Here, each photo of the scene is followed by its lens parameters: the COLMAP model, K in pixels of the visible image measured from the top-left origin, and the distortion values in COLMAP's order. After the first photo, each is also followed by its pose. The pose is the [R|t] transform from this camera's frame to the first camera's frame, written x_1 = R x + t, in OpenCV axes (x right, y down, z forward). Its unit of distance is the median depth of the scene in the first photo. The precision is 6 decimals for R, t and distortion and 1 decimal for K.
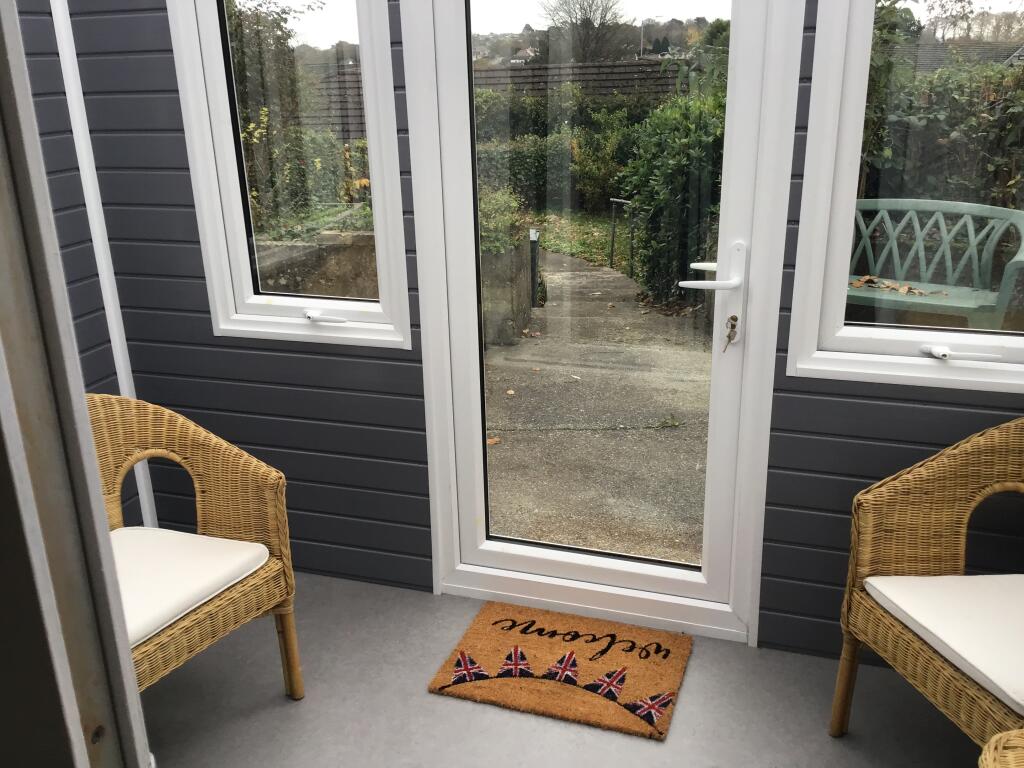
lens RADIAL K [[921.9, 0, 512.2], [0, 921.9, 384.8], [0, 0, 1]] dist [-0.000316, -0.007652]
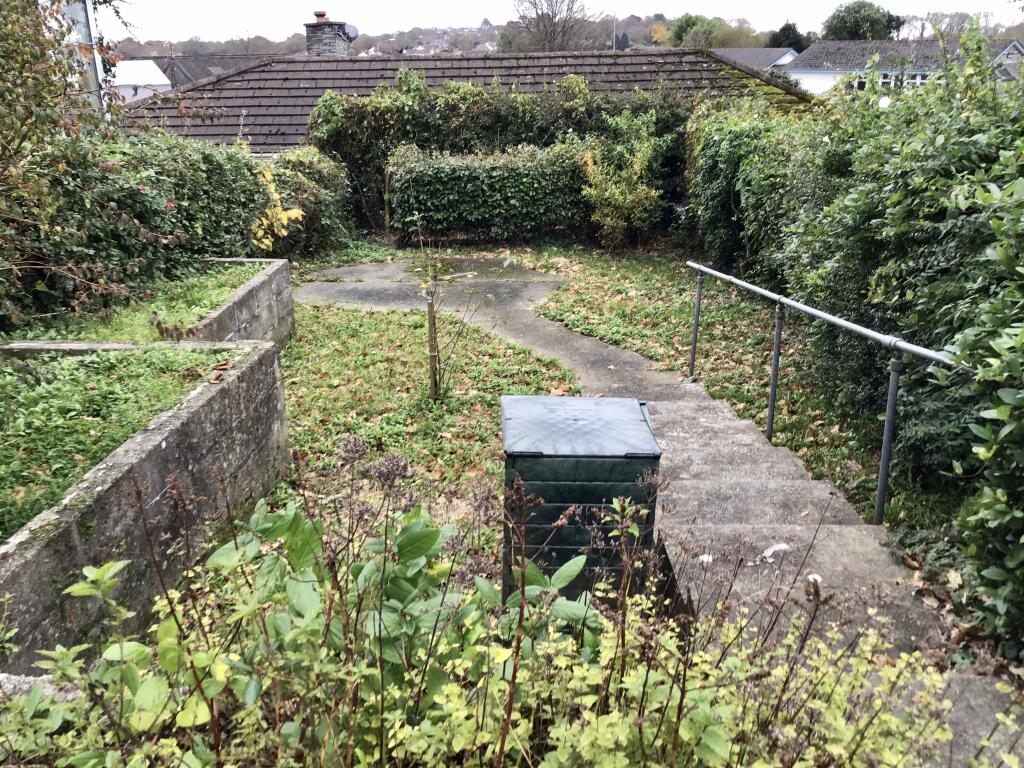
lens RADIAL K [[921.9, 0, 511.8], [0, 921.9, 383.2], [0, 0, 1]] dist [-0.000316, -0.007652]
pose [[0.999018, -0.004656, 0.044071, -0.023698], [0.004509, 0.999984, 0.003441, -0.077593], [-0.044087, -0.003238, 0.999022, 0.245720]]
